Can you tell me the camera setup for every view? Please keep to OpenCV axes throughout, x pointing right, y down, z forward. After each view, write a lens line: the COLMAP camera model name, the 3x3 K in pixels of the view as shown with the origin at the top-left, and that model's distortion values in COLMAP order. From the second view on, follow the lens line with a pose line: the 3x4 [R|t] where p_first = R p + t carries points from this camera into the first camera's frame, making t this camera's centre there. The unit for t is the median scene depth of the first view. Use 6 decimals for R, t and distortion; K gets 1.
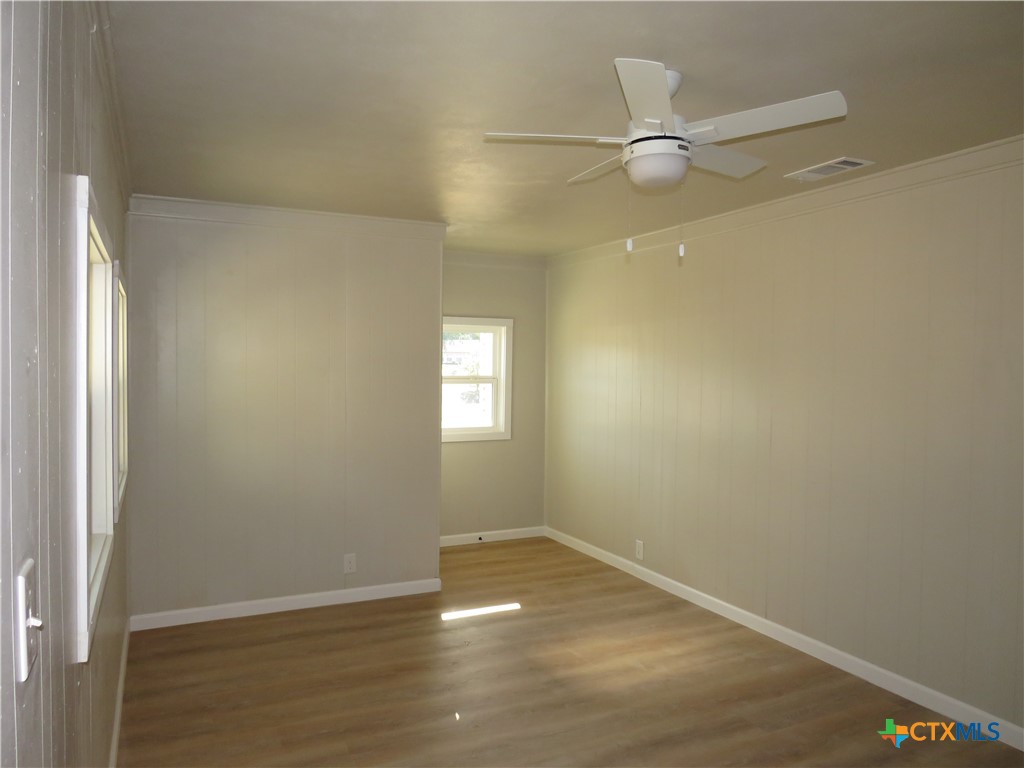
lens RADIAL K [[723.3, 0, 512.0], [0, 723.3, 385.6], [0, 0, 1]] dist [-0.022853, 0.005936]
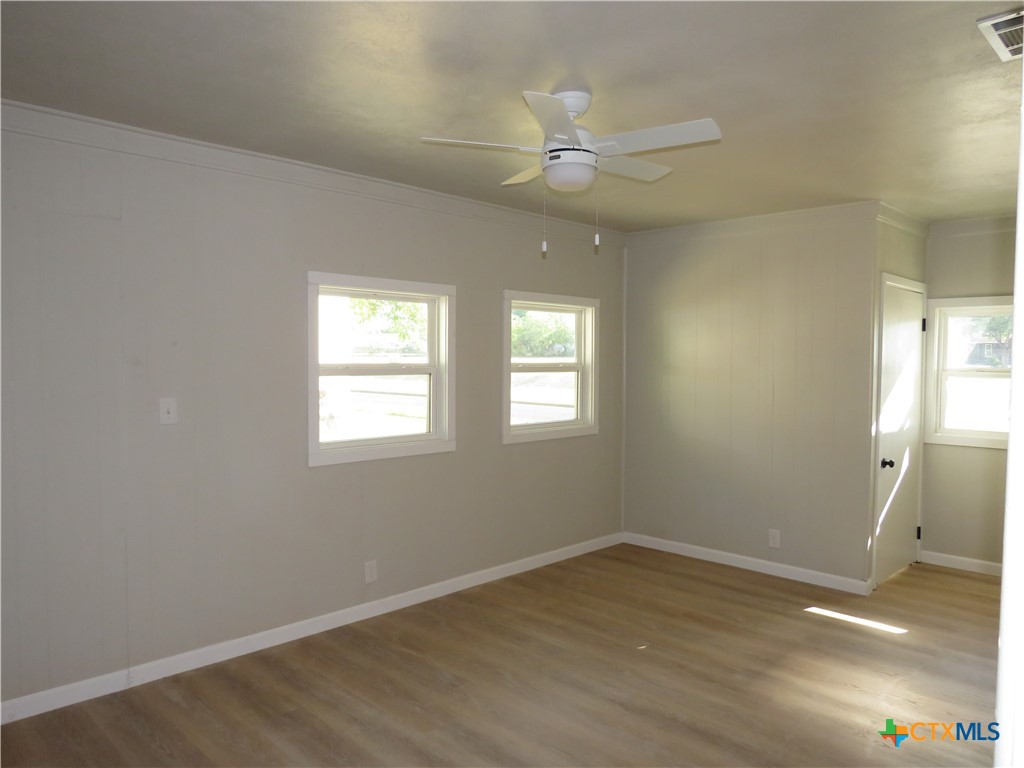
lens RADIAL K [[723.3, 0, 513.6], [0, 723.3, 383.4], [0, 0, 1]] dist [-0.022853, 0.005936]
pose [[0.339591, 0.026858, -0.940190, 0.750277], [-0.032928, 0.999319, 0.016654, 0.011613], [0.939997, 0.025303, 0.340245, 0.306398]]
